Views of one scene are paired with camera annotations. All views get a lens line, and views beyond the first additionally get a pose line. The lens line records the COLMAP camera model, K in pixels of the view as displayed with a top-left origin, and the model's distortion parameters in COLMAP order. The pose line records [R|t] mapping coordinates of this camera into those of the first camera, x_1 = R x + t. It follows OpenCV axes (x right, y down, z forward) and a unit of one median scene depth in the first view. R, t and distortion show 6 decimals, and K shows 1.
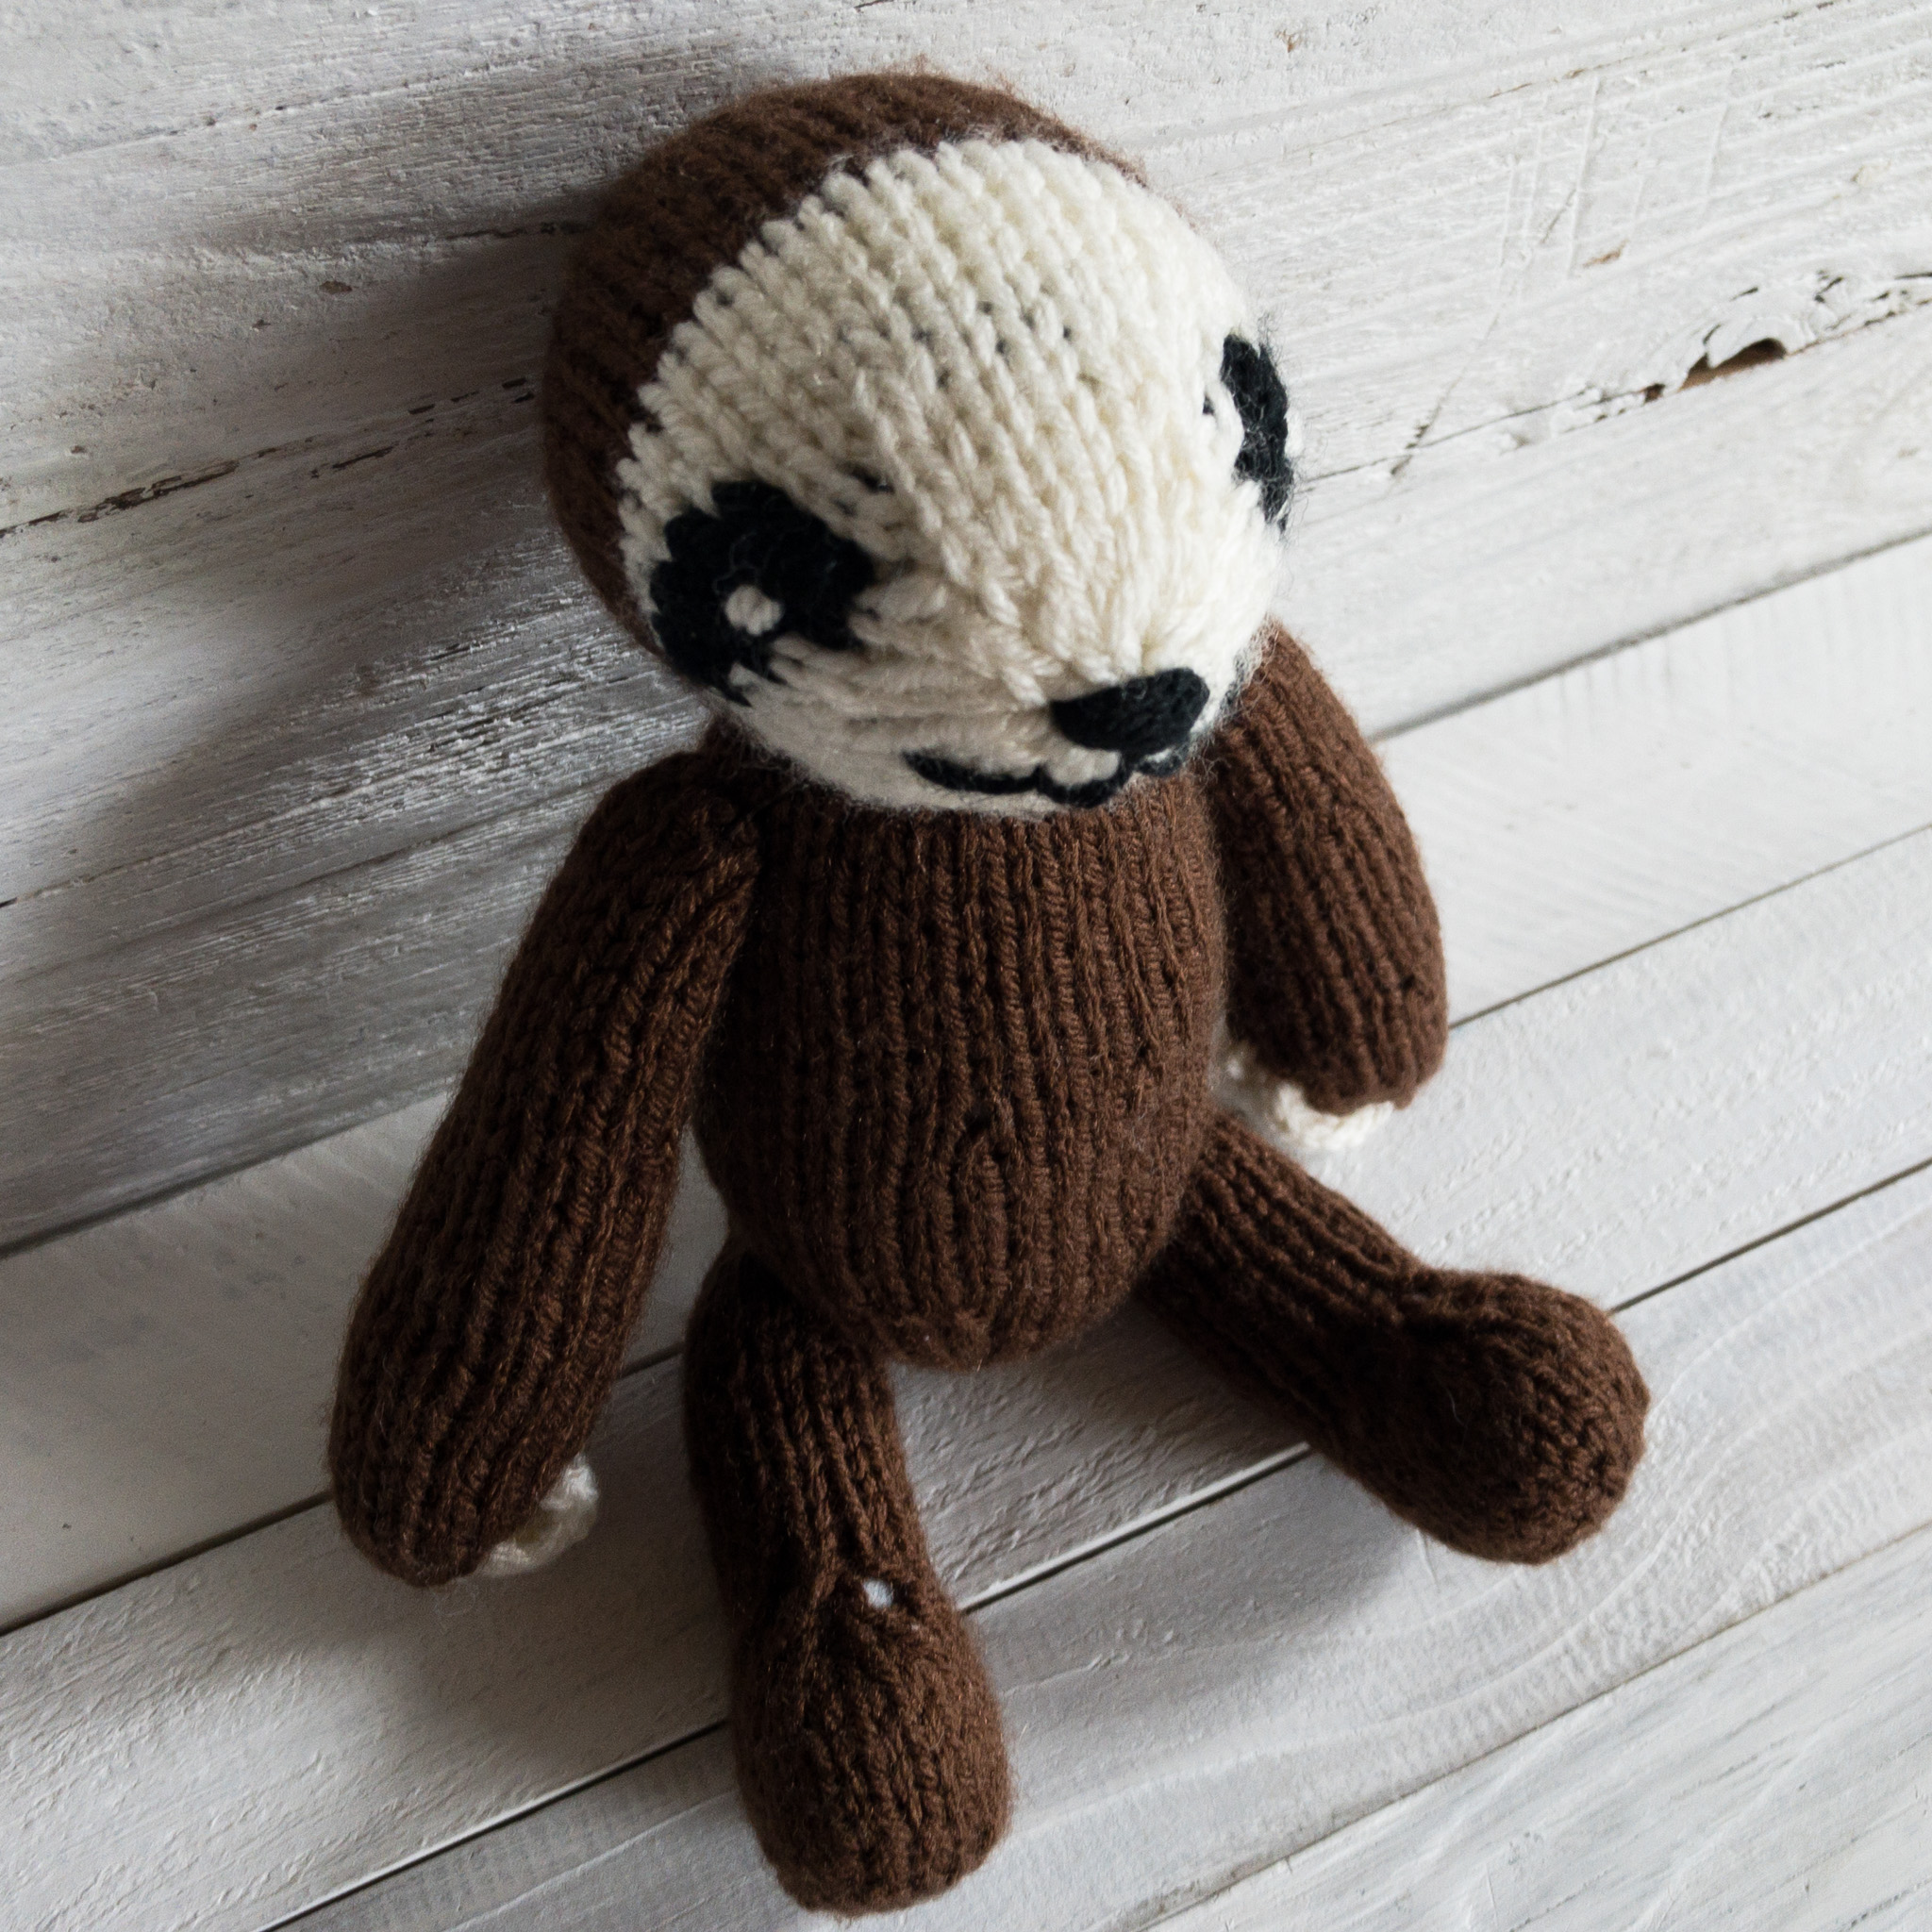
lens RADIAL K [[2352.5, 0, 966.0], [0, 2352.5, 966.0], [0, 0, 1]] dist [0.088128, -0.379846]
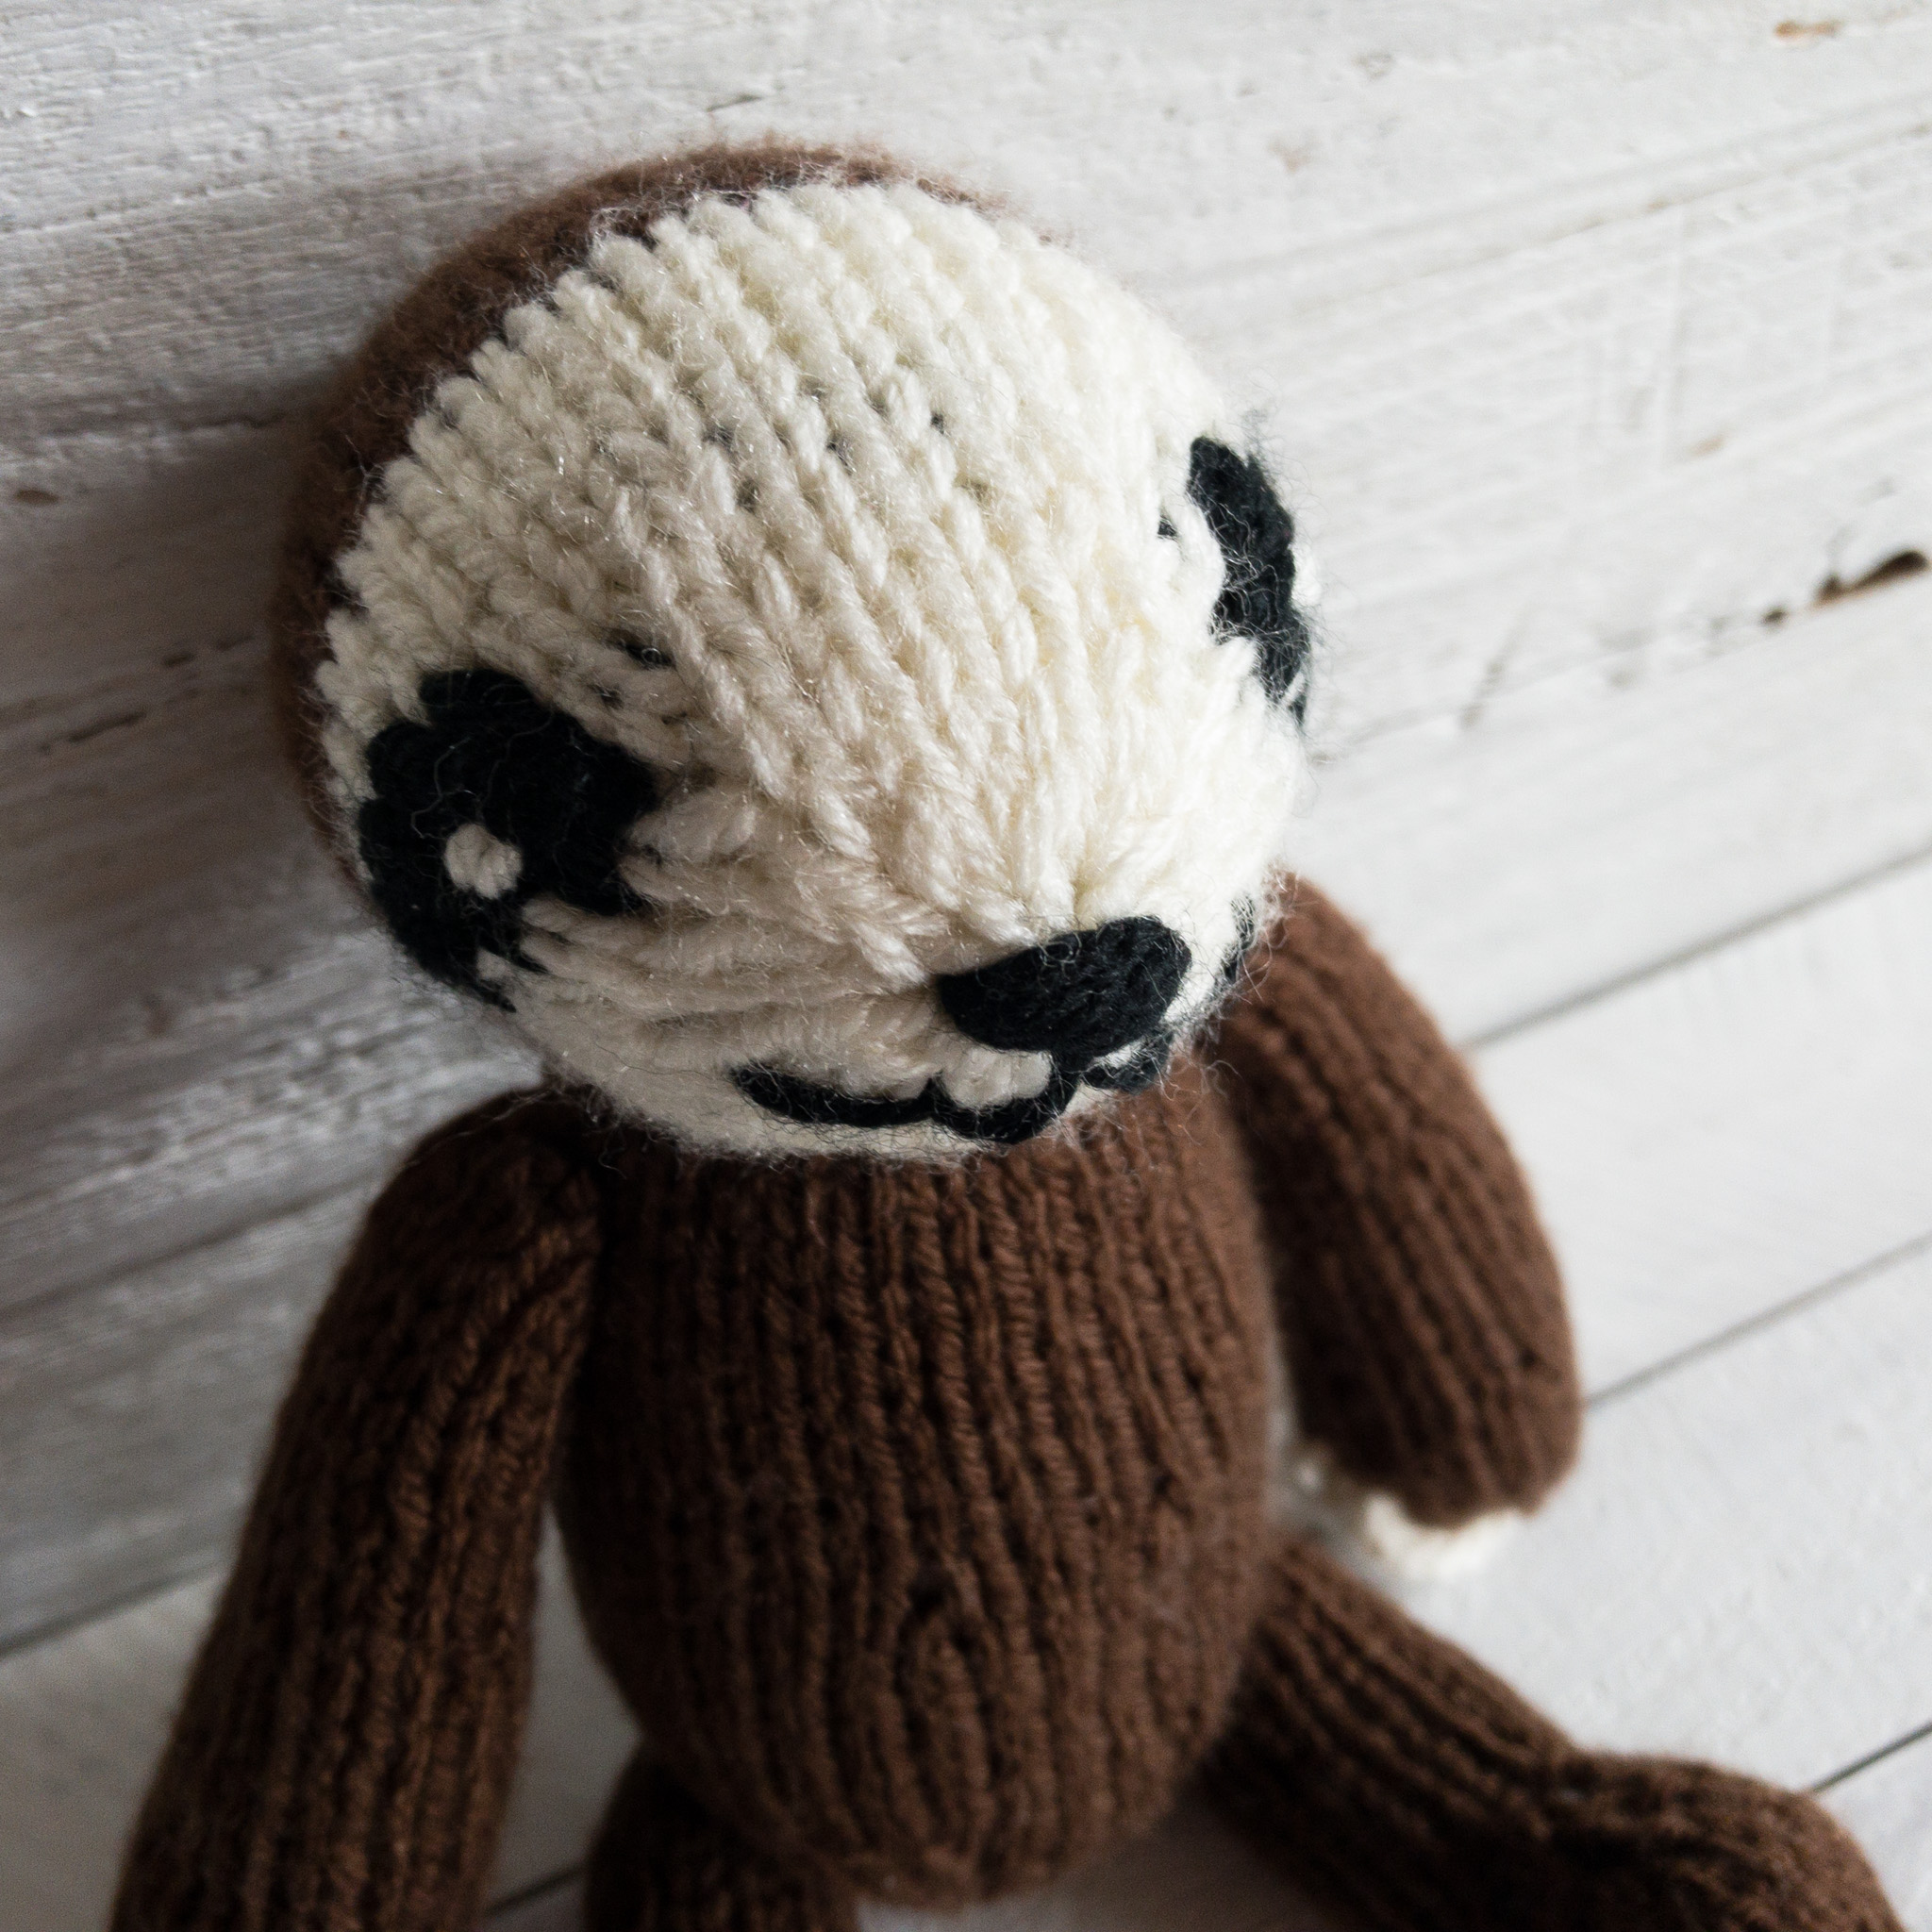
lens RADIAL K [[2270.4, 0, 887.0], [0, 2270.4, 960.7], [0, 0, 1]] dist [-0.012328, -0.074403]
pose [[0.996158, -0.041516, -0.077114, 0.056705], [0.029376, 0.987887, -0.152366, -0.019698], [0.082506, 0.149516, 0.985311, 0.321875]]
